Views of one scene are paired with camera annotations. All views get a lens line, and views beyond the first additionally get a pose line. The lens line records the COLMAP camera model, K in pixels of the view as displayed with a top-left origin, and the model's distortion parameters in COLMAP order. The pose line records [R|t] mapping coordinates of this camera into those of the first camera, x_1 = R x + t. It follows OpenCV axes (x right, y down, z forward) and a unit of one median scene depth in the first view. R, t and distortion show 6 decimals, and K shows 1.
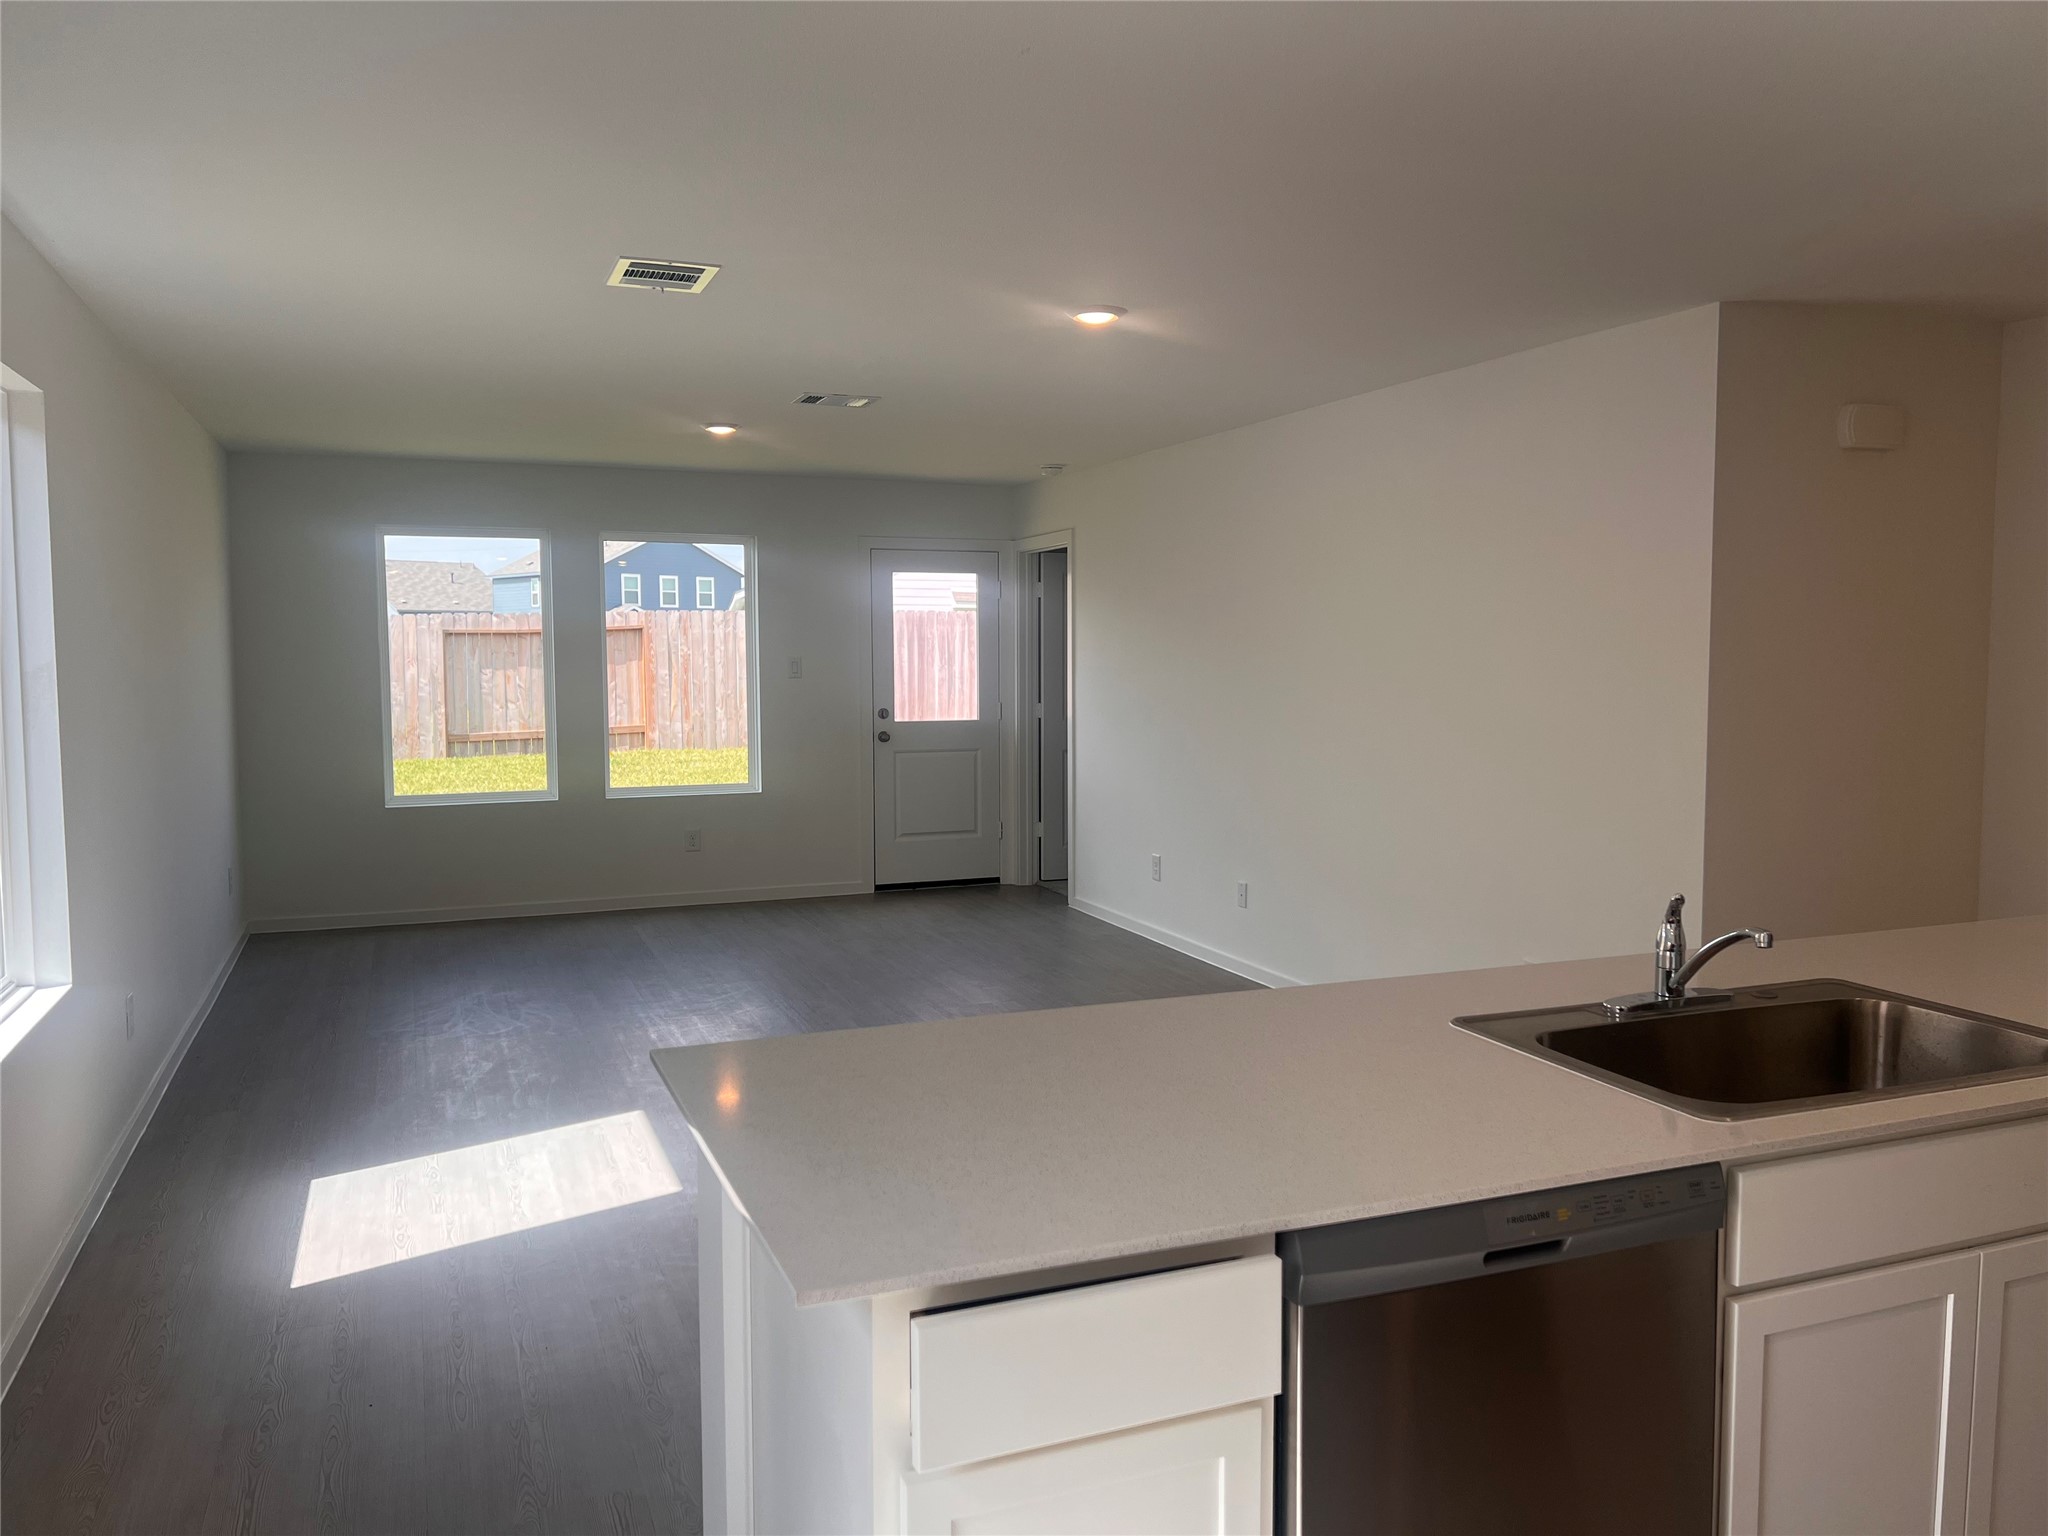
lens RADIAL K [[1541.3, 0, 1033.9], [0, 1541.3, 780.2], [0, 0, 1]] dist [0.053824, -0.046221]
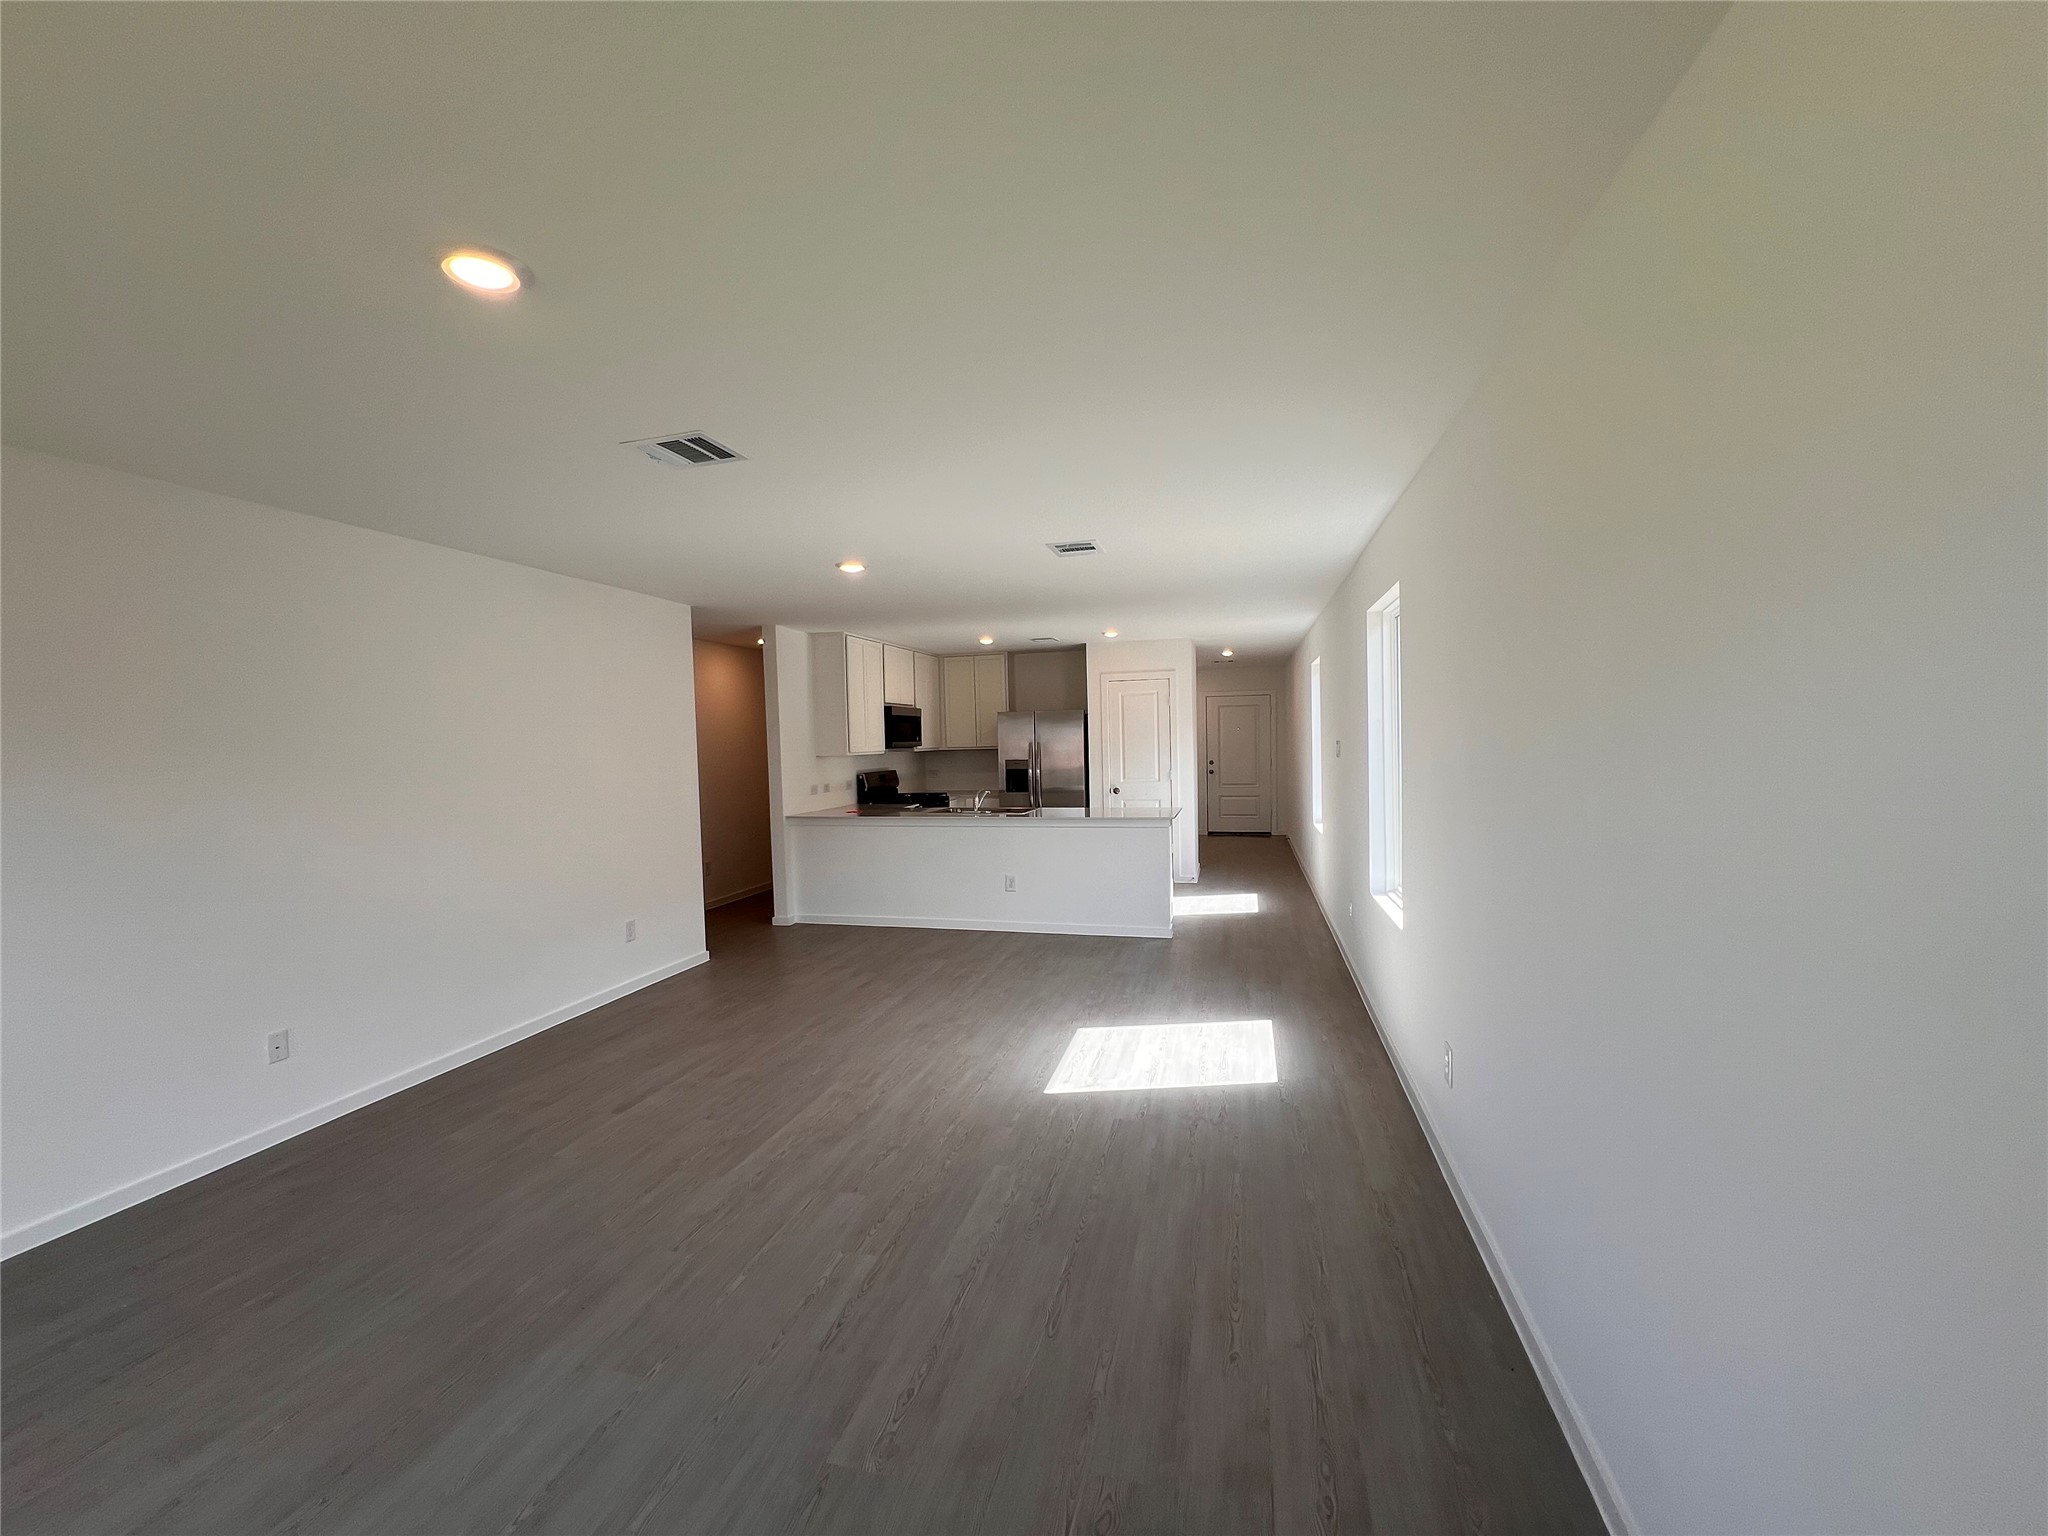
lens RADIAL K [[826.7, 0, 1030.6], [0, 826.7, 769.8], [0, 0, 1]] dist [0.002146, -0.000037]
pose [[-0.807804, 0.000733, 0.589451, -0.481426], [0.081554, 0.990521, 0.110533, -0.097828], [-0.583783, 0.137361, -0.800206, 1.128785]]
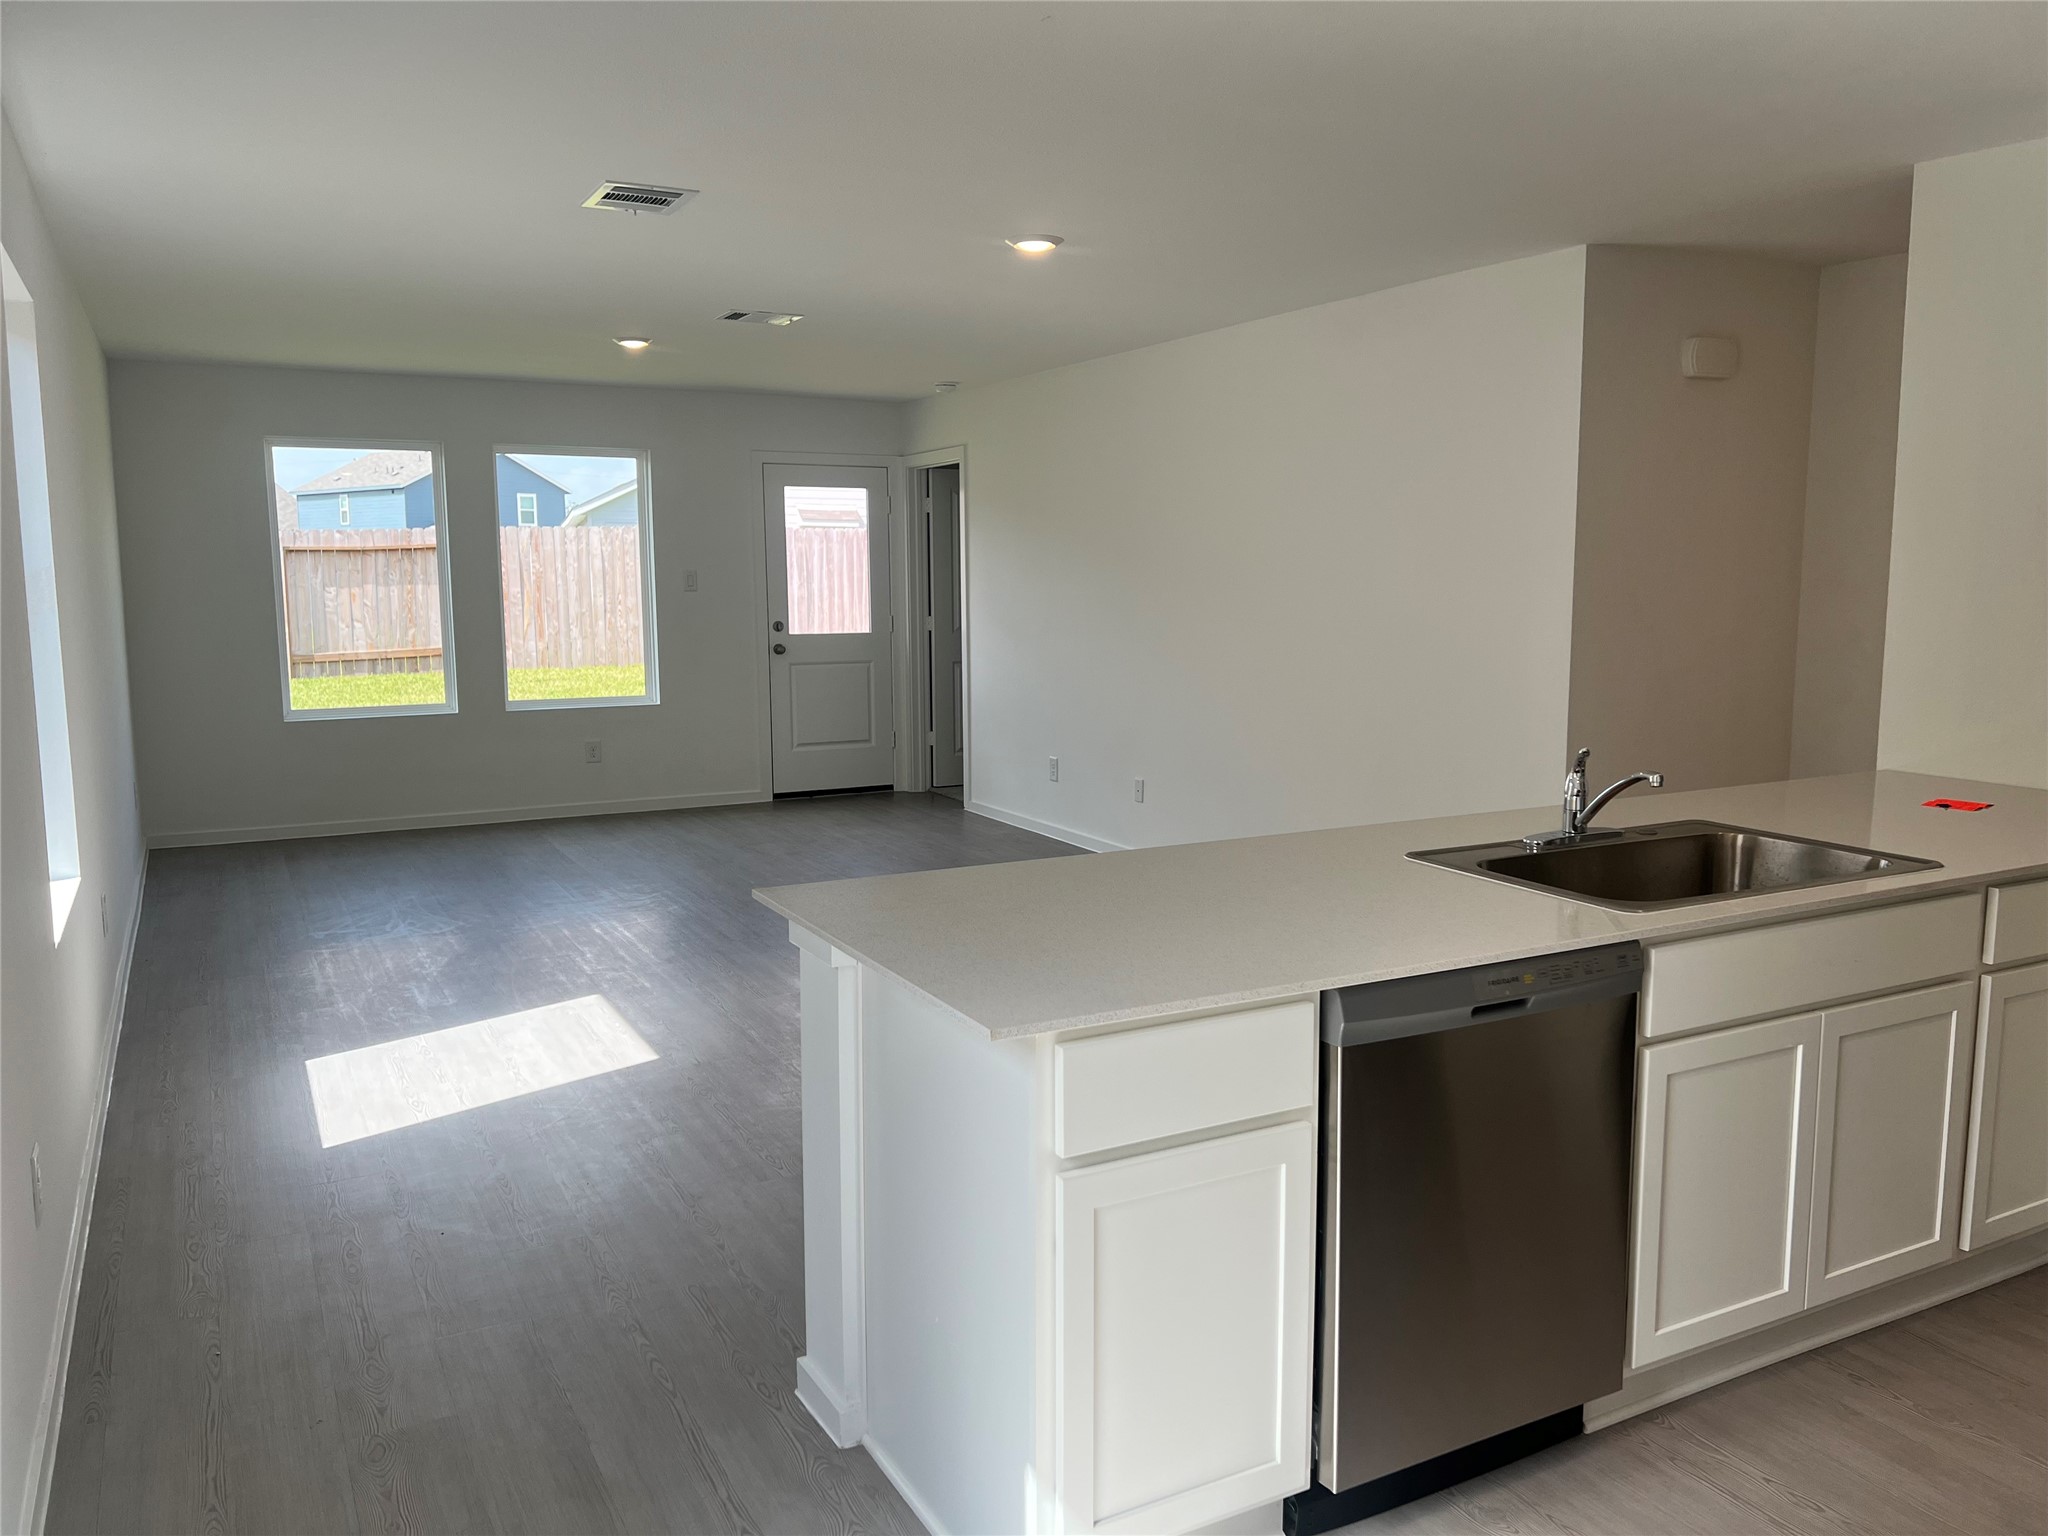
lens RADIAL K [[1541.3, 0, 1034.7], [0, 1541.3, 782.6], [0, 0, 1]] dist [0.053824, -0.046221]
pose [[0.994114, -0.016841, 0.107025, -0.054184], [0.011244, 0.998548, 0.052689, 0.011683], [-0.107756, -0.051175, 0.992859, -0.060737]]
